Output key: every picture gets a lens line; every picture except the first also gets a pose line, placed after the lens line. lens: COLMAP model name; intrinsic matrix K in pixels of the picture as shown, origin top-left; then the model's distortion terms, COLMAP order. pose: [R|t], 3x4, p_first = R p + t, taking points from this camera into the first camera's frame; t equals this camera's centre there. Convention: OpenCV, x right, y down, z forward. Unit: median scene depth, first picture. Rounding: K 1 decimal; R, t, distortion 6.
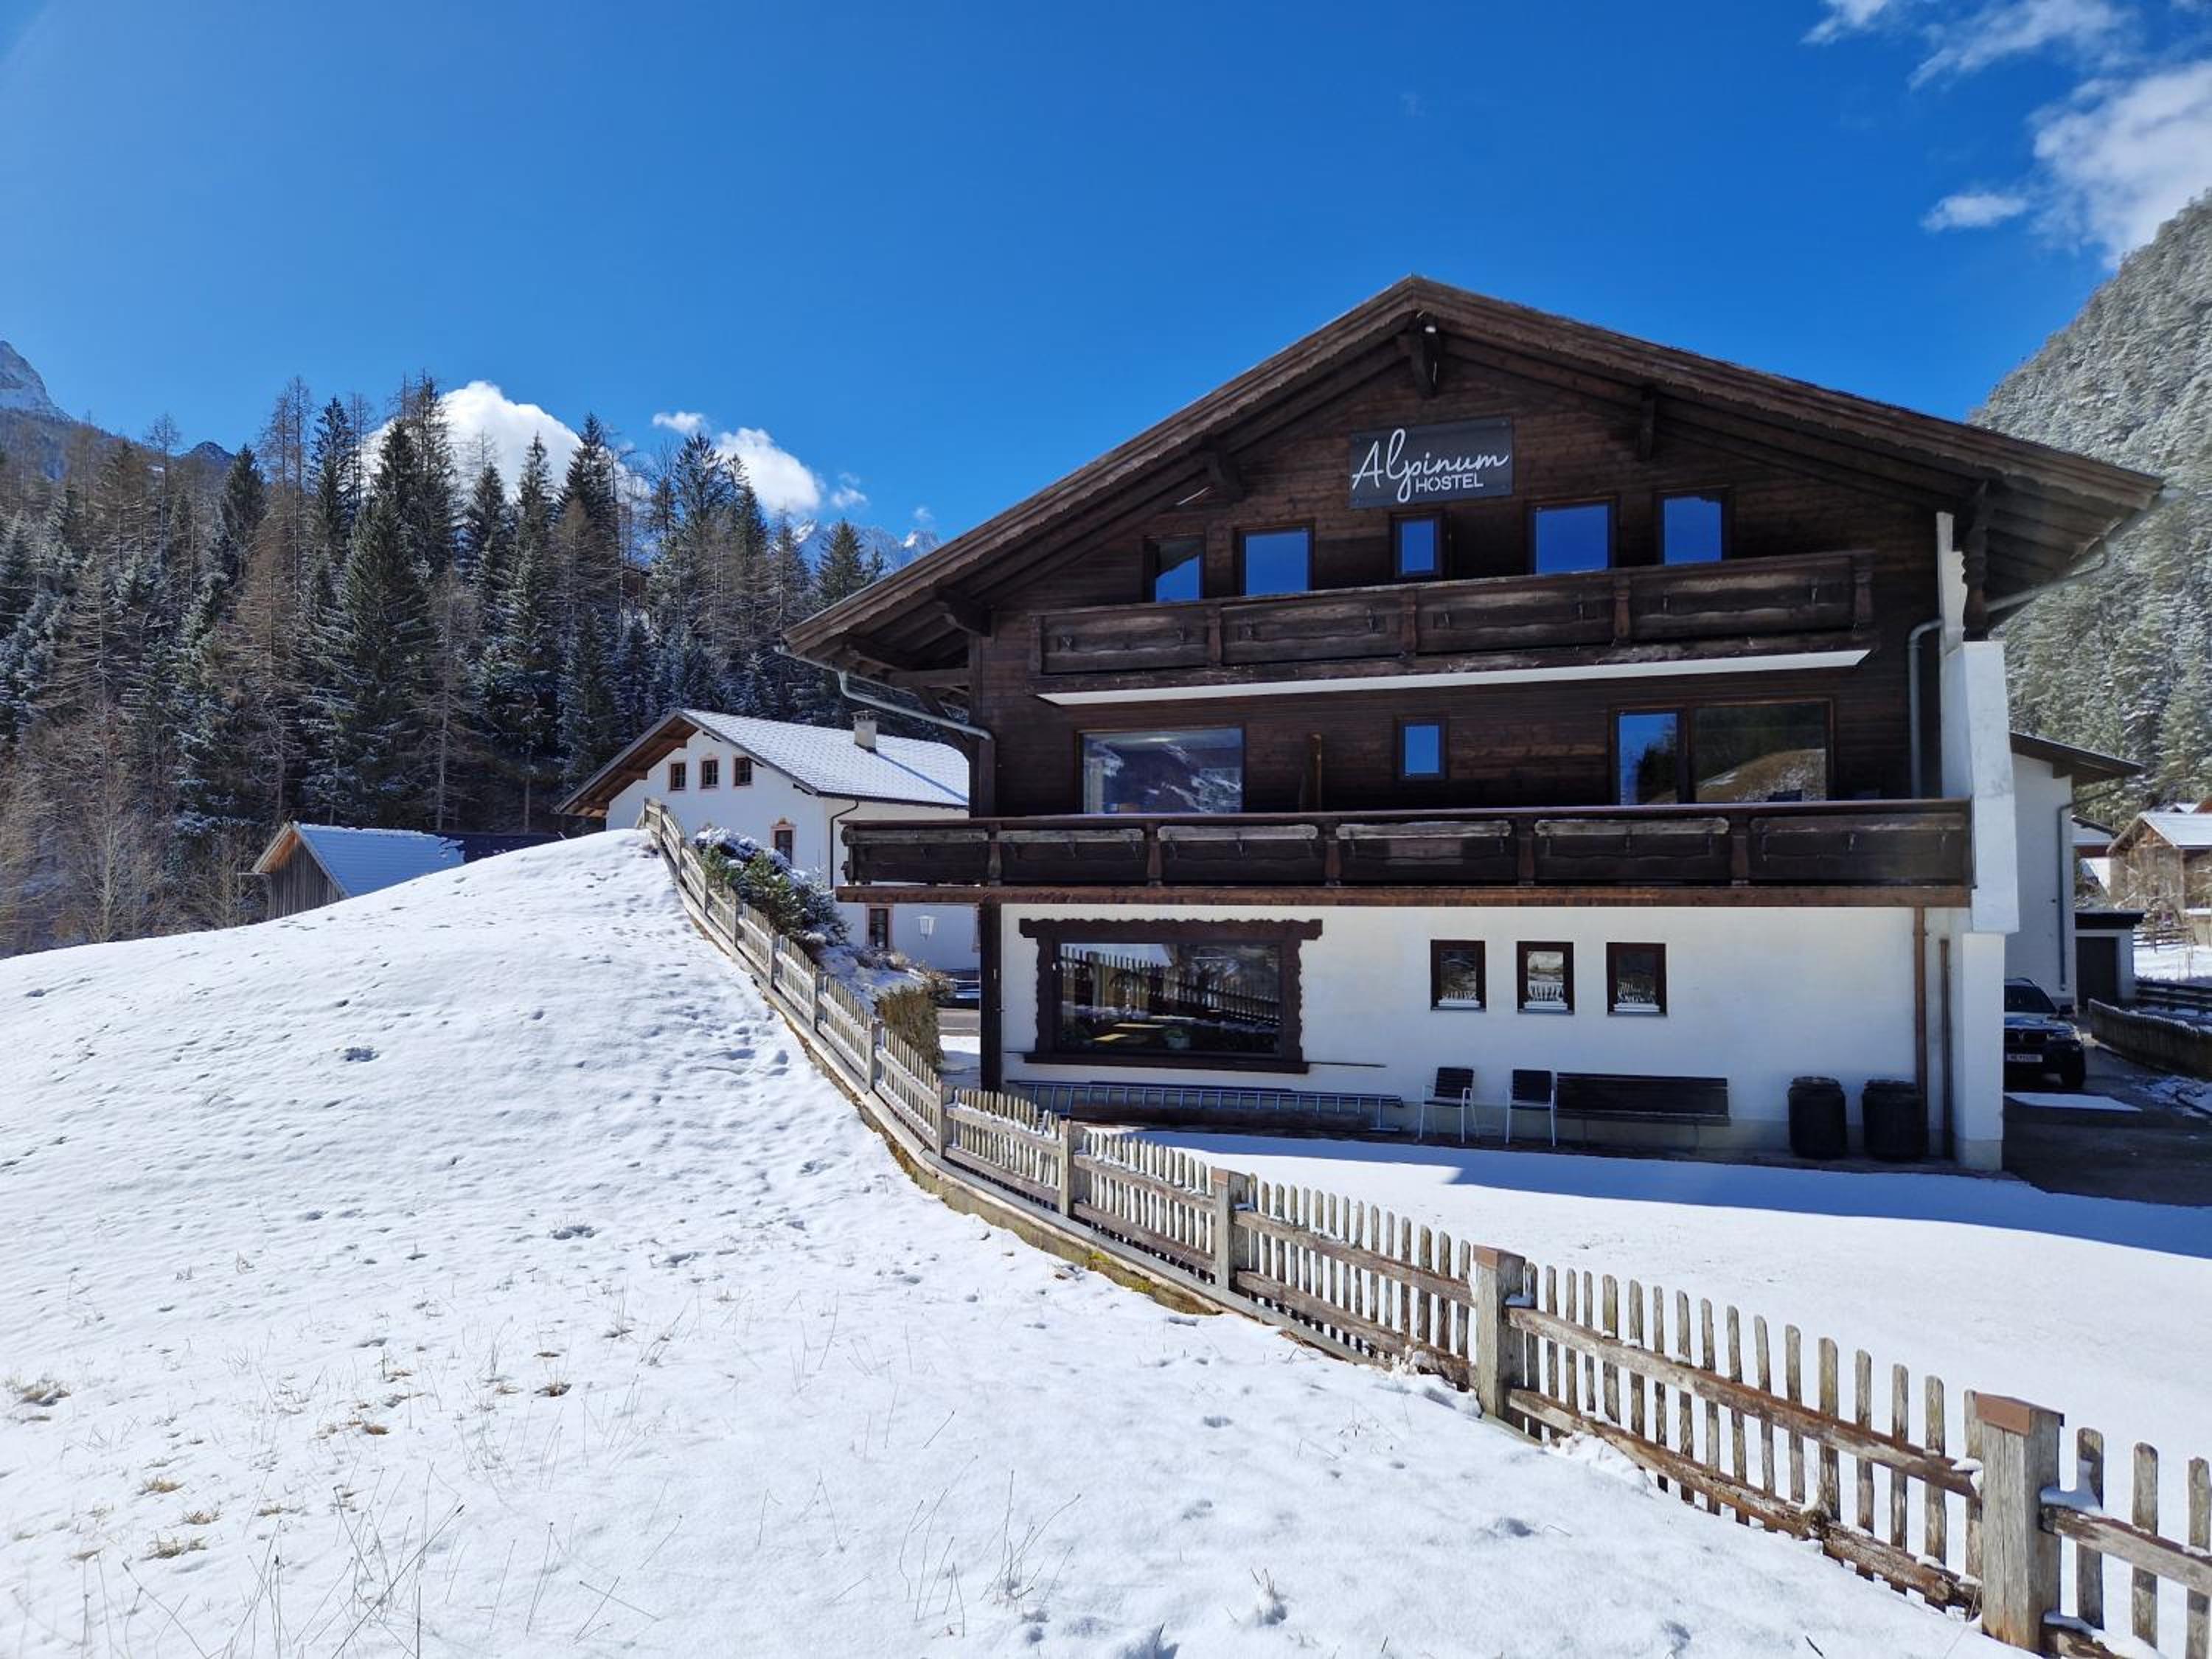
lens RADIAL K [[1503.4, 0, 1085.6], [0, 1503.4, 843.7], [0, 0, 1]] dist [0.094518, -0.089588]
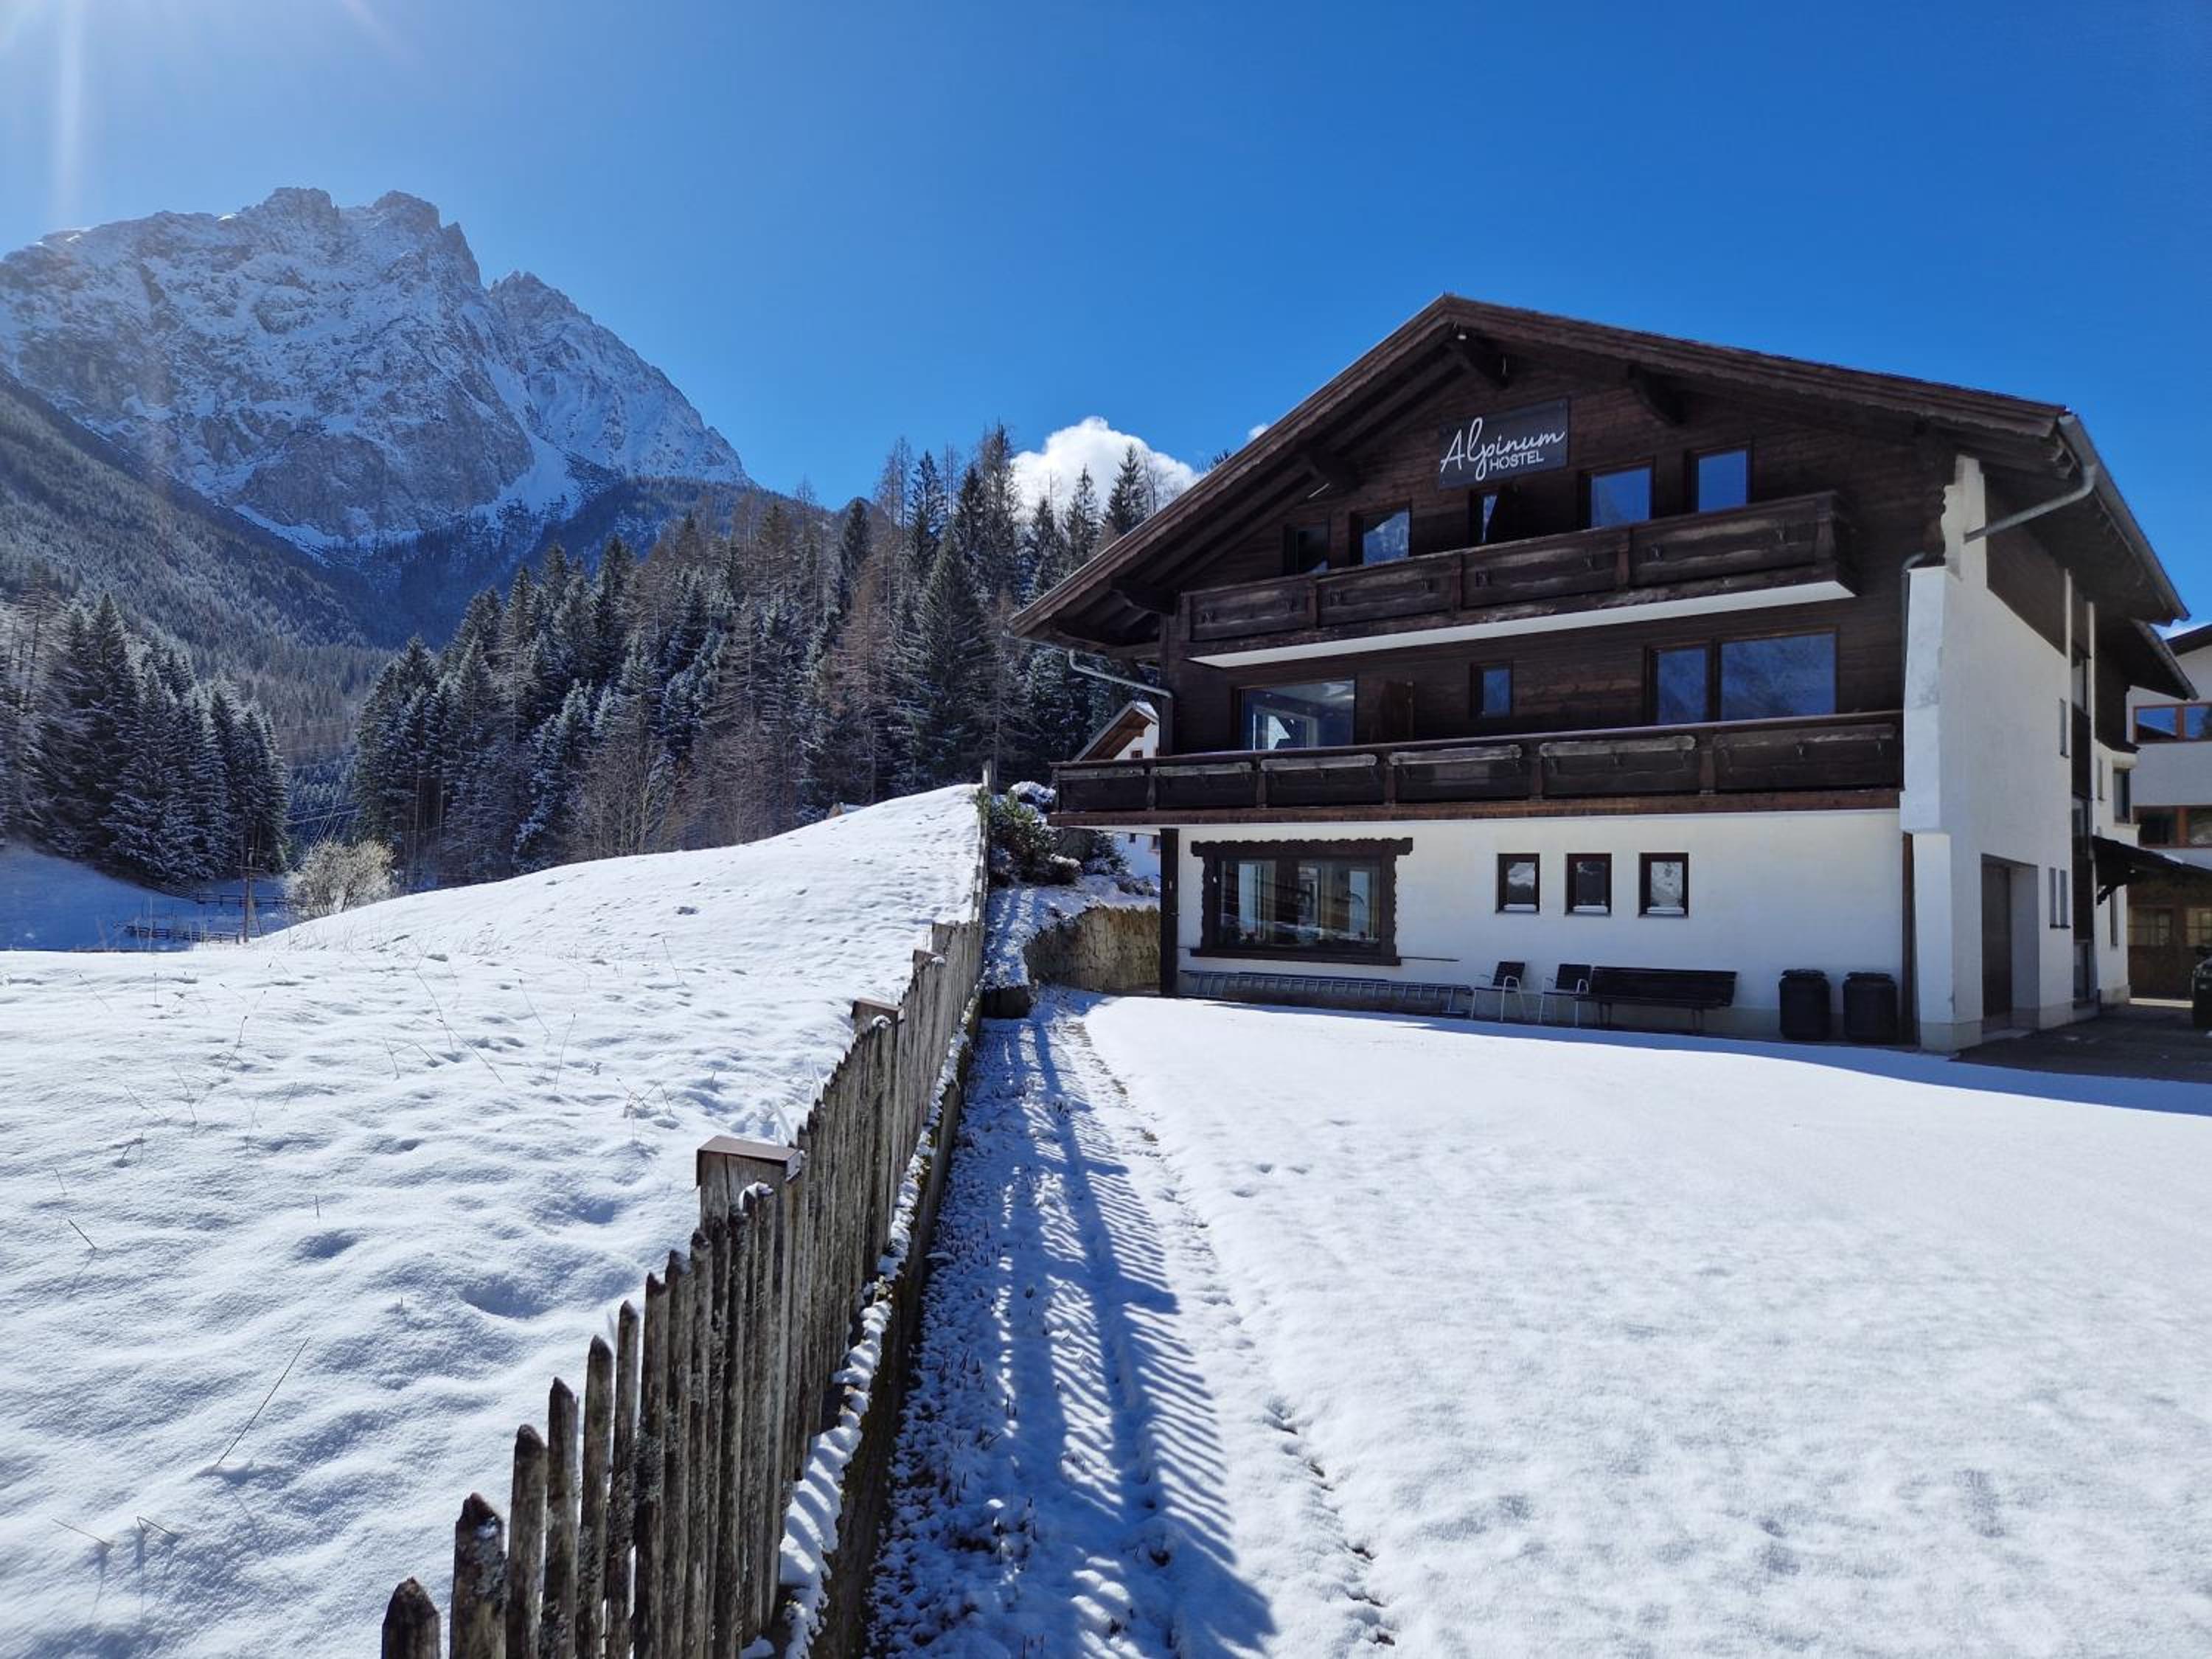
lens RADIAL K [[1503.4, 0, 1085.6], [0, 1503.4, 843.7], [0, 0, 1]] dist [0.094518, -0.089588]
pose [[0.930913, 0.002346, -0.365233, 0.354382], [-0.002526, 0.999997, -0.000015, 0.056335], [0.365232, 0.000936, 0.930916, -0.203563]]
